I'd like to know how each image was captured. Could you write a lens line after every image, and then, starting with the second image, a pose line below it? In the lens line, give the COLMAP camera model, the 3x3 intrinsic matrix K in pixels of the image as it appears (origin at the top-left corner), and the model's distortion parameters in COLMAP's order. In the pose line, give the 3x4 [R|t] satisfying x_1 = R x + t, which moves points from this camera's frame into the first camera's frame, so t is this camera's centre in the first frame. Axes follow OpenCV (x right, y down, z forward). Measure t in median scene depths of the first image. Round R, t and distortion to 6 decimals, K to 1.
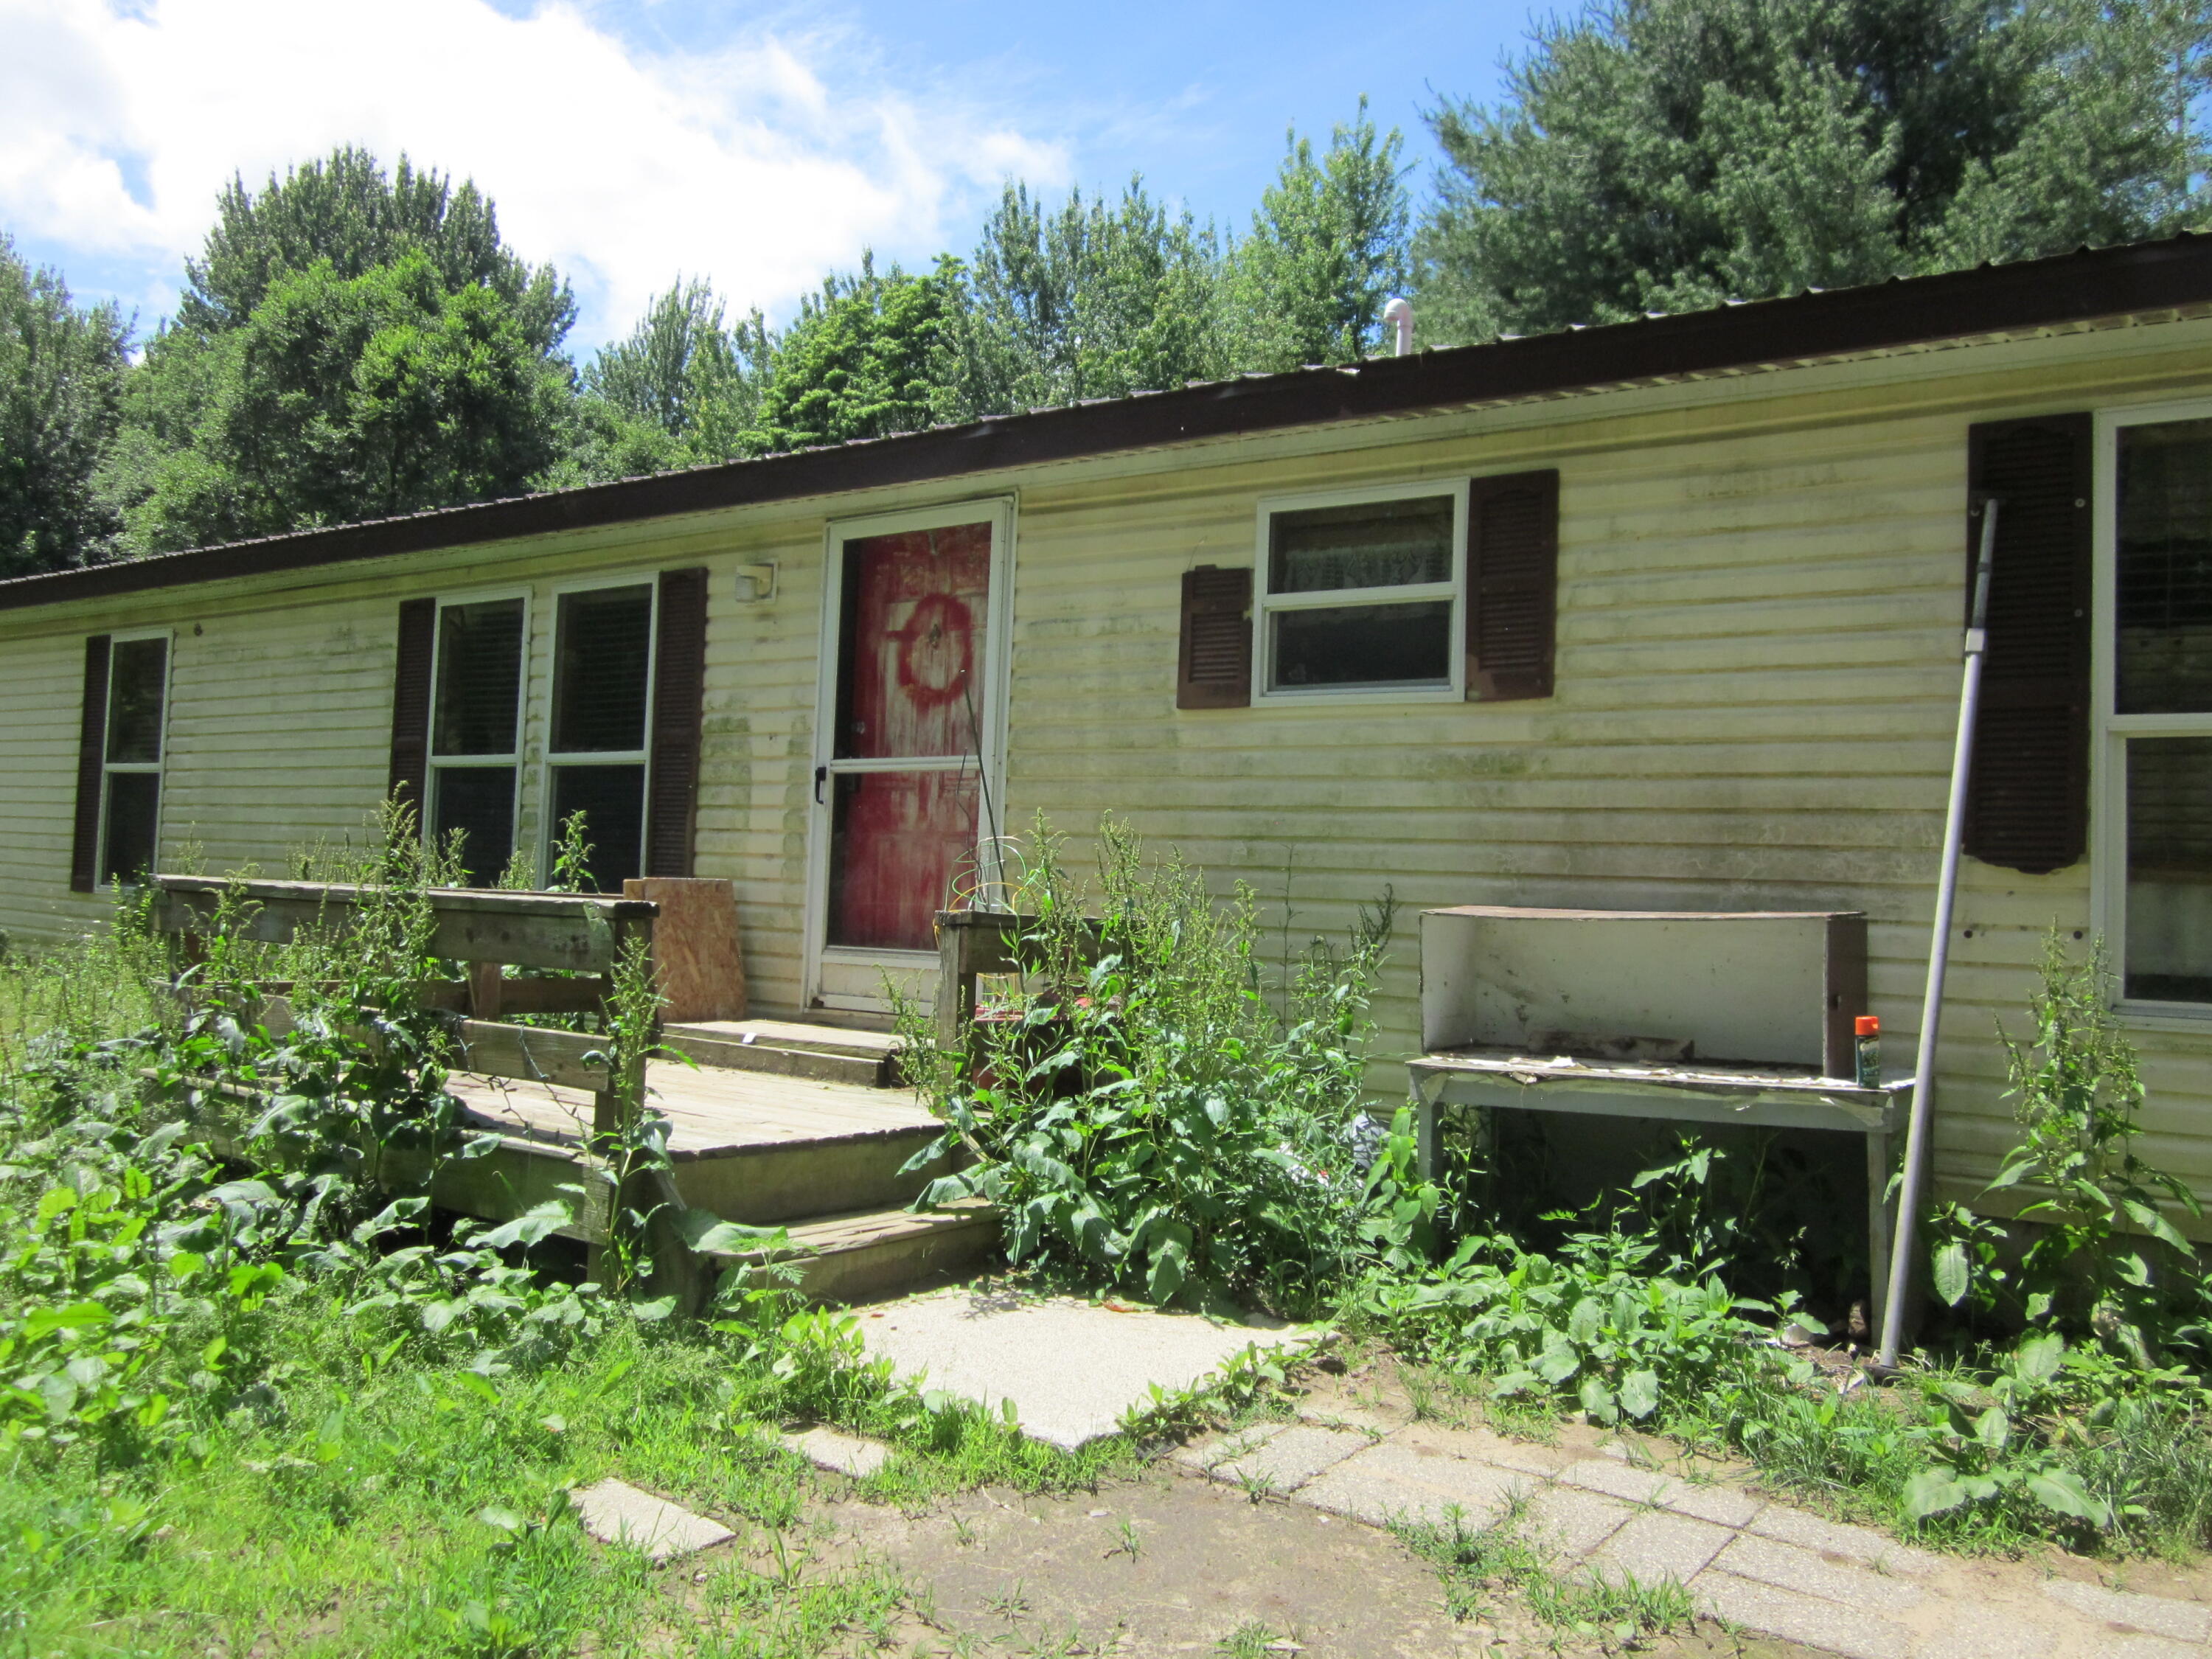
lens RADIAL K [[1851.5, 0, 1101.8], [0, 1851.5, 842.6], [0, 0, 1]] dist [-0.035632, 0.026944]
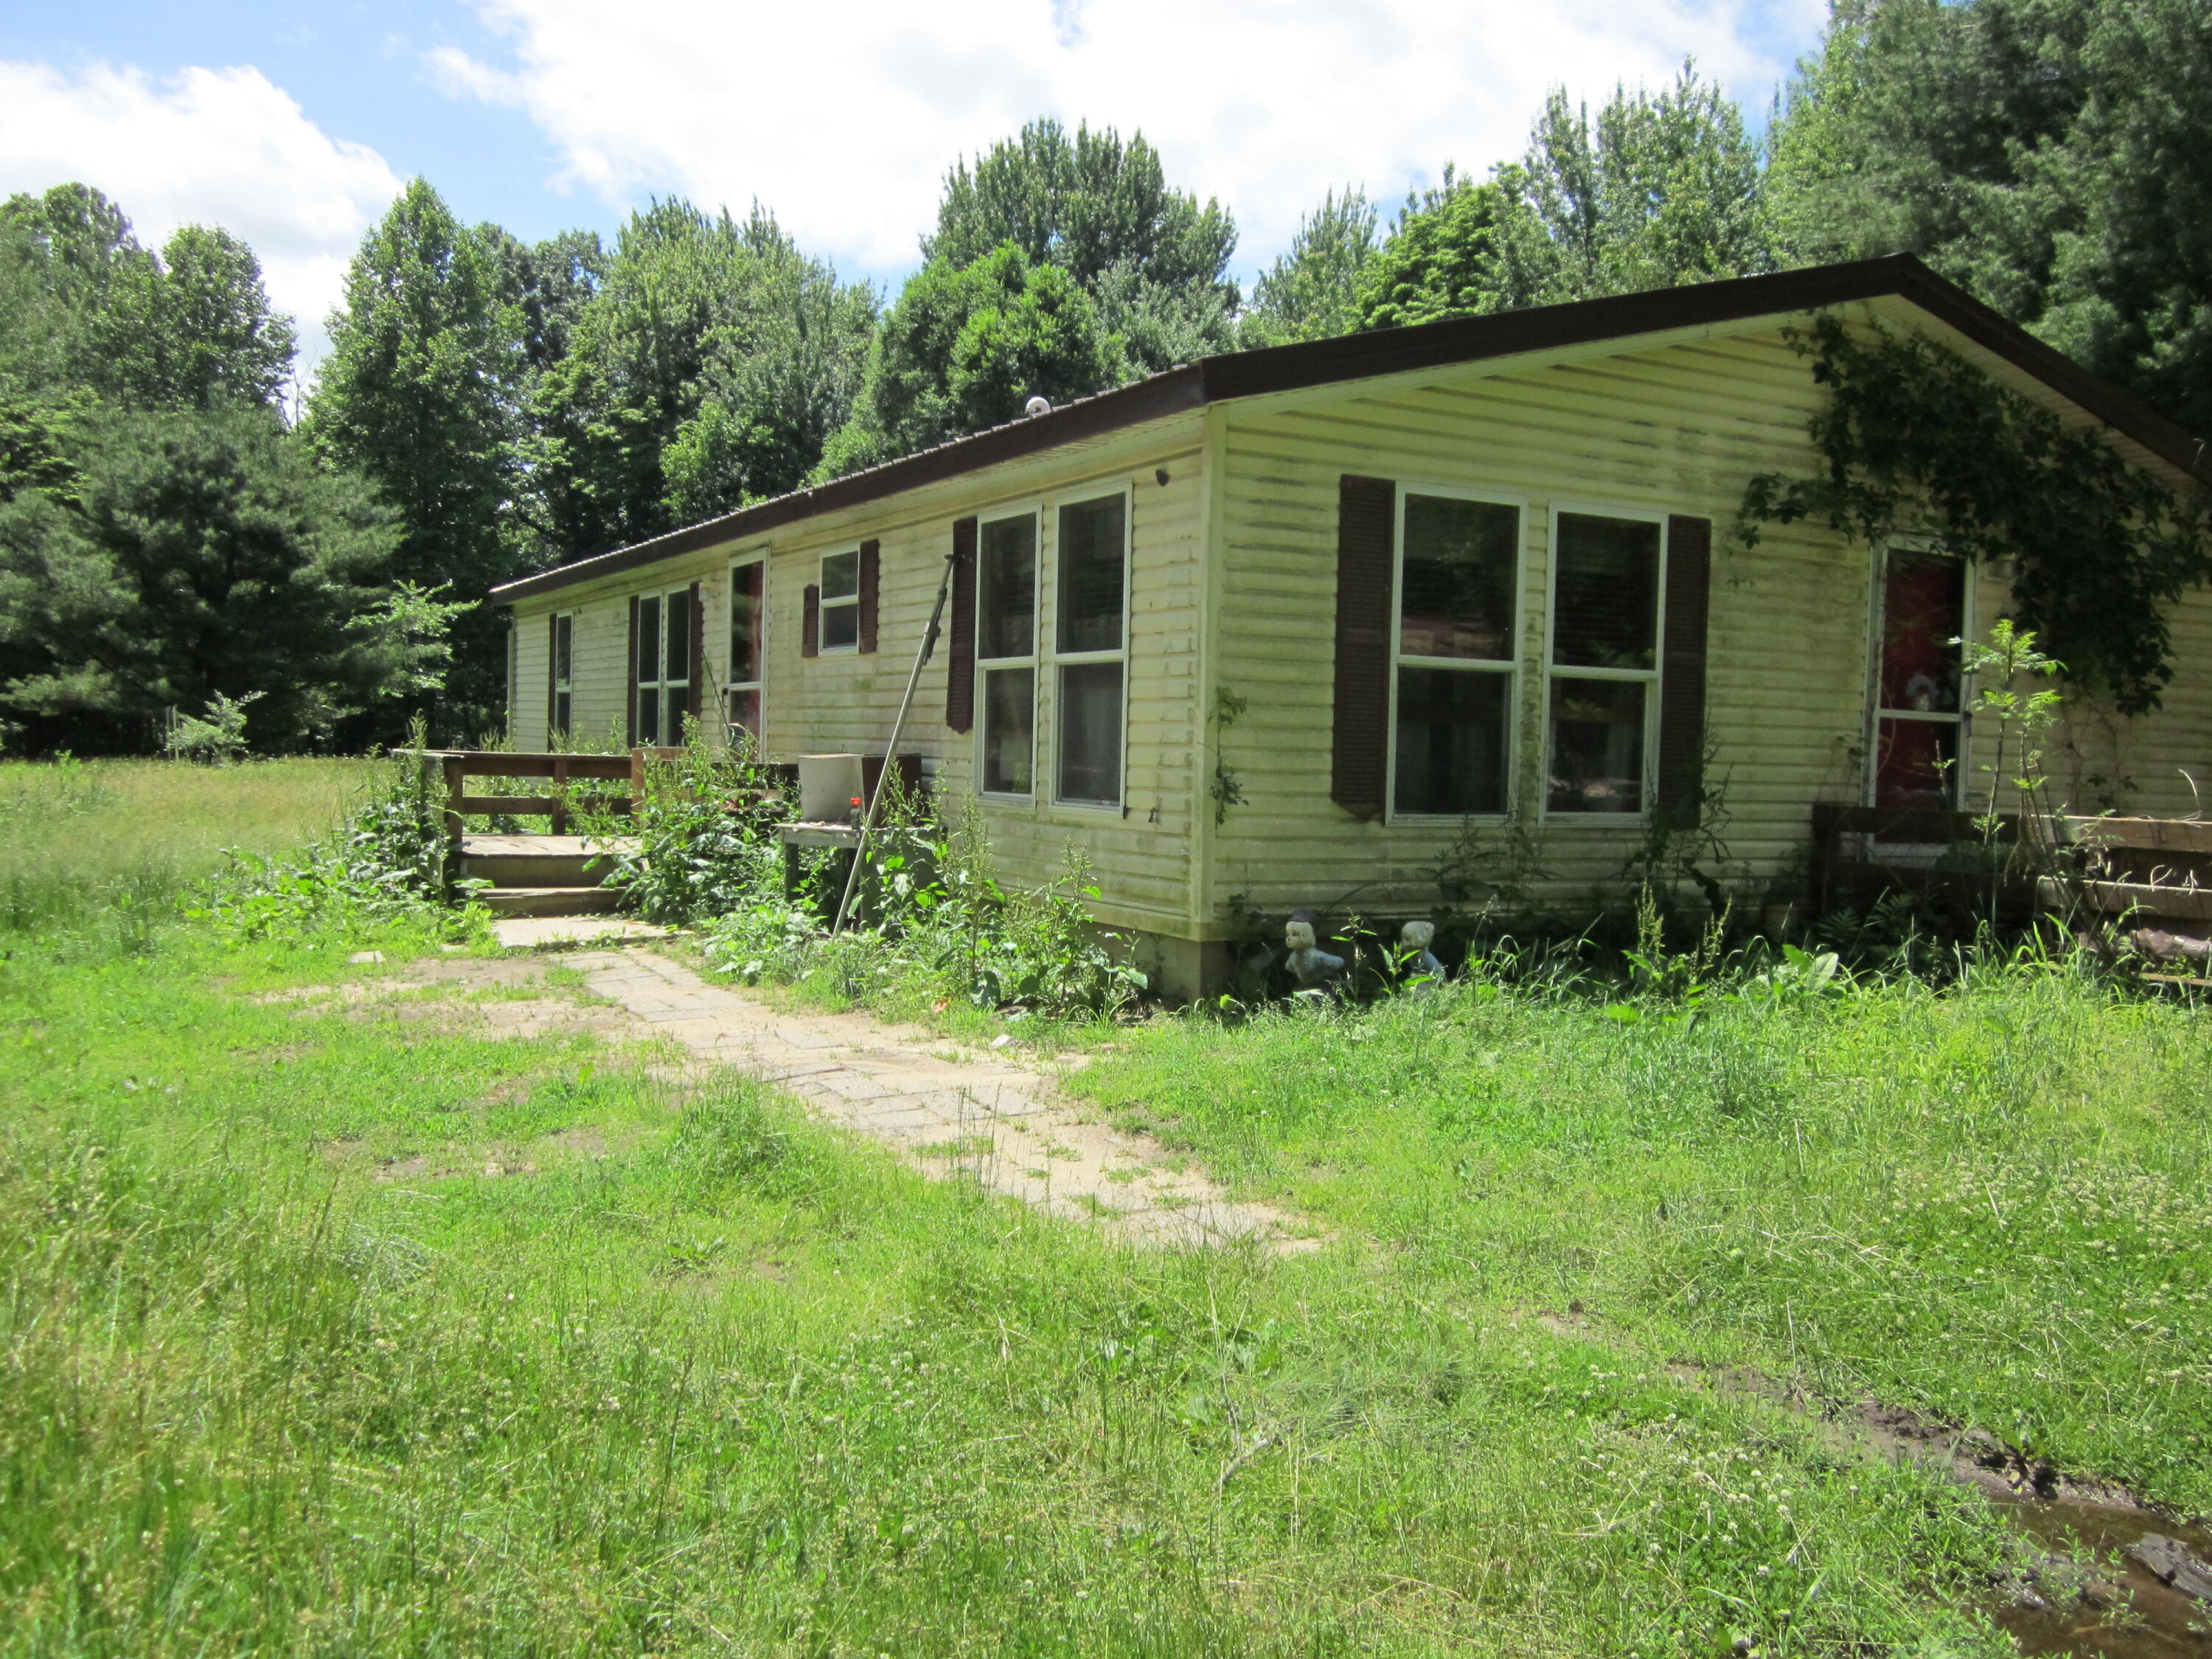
lens RADIAL K [[1851.5, 0, 1106.4], [0, 1851.5, 818.9], [0, 0, 1]] dist [-0.035632, 0.026944]
pose [[0.913066, -0.001666, -0.407809, 0.144267], [0.024116, 0.998462, 0.049915, 0.001219], [0.407099, -0.055411, 0.911702, -0.086413]]
